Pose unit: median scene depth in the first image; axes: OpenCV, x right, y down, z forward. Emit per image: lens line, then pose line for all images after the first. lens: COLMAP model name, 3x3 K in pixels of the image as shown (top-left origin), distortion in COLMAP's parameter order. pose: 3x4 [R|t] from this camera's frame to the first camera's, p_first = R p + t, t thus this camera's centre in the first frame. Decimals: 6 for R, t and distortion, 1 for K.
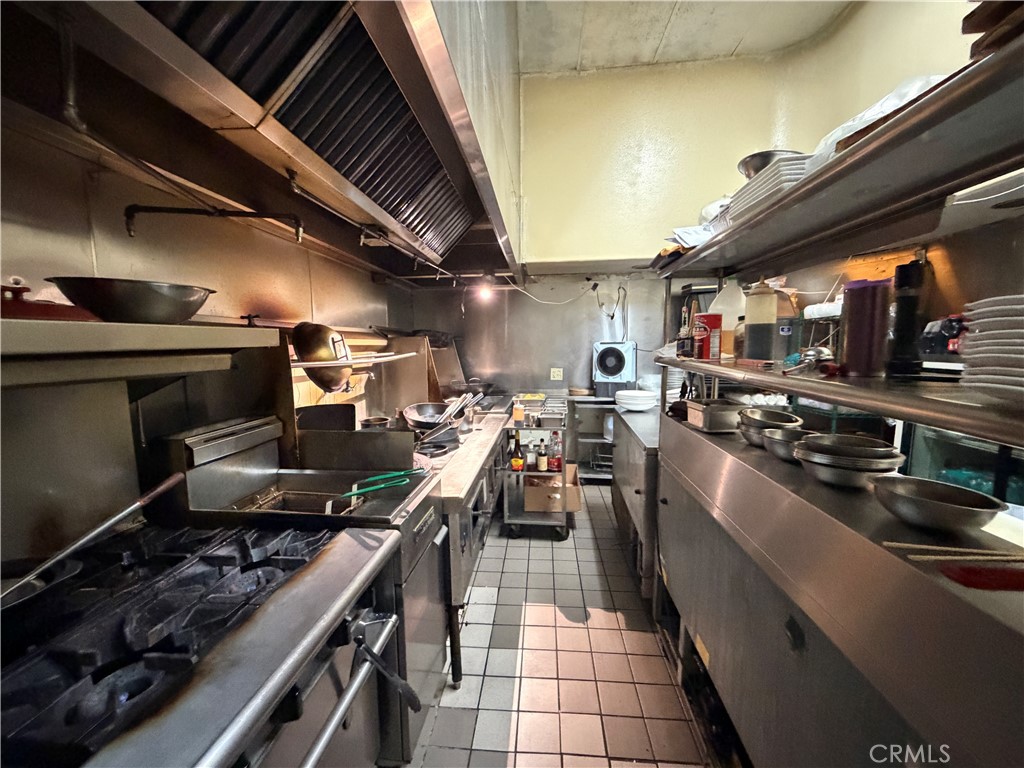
lens RADIAL K [[407.8, 0, 513.5], [0, 407.8, 386.3], [0, 0, 1]] dist [-0.005178, 0.001098]
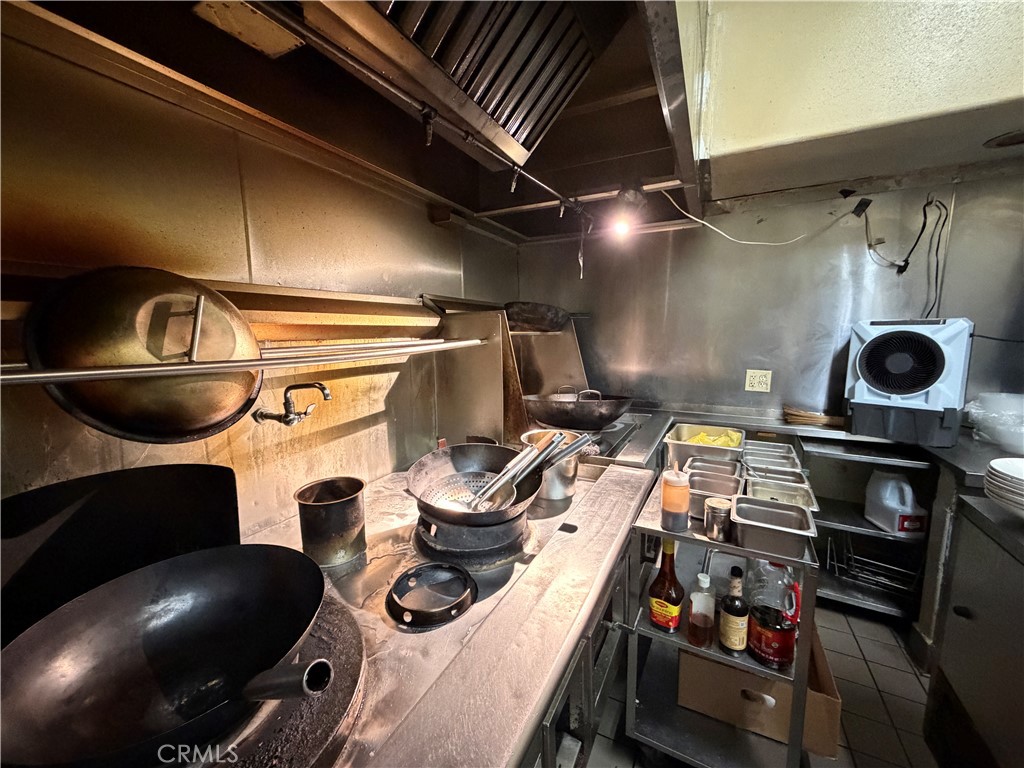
lens RADIAL K [[407.8, 0, 507.3], [0, 407.8, 383.6], [0, 0, 1]] dist [-0.005178, 0.001098]
pose [[0.921430, 0.052796, -0.384940, 0.007487], [-0.040373, 0.998372, 0.040290, -0.043604], [0.386440, -0.021583, 0.922062, 0.470527]]
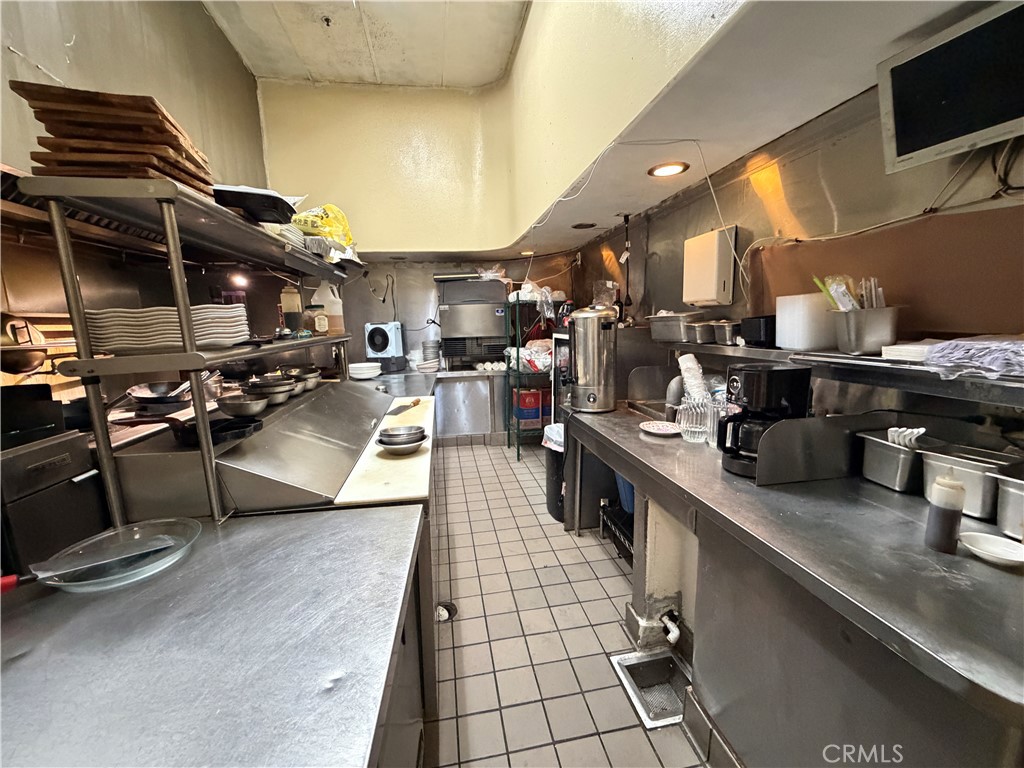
lens RADIAL K [[407.8, 0, 511.2], [0, 407.8, 387.4], [0, 0, 1]] dist [-0.005178, 0.001098]
pose [[0.970624, -0.048653, 0.235629, 0.382081], [0.034954, 0.997466, 0.061972, 0.019940], [-0.238047, -0.051915, 0.969865, -0.266590]]
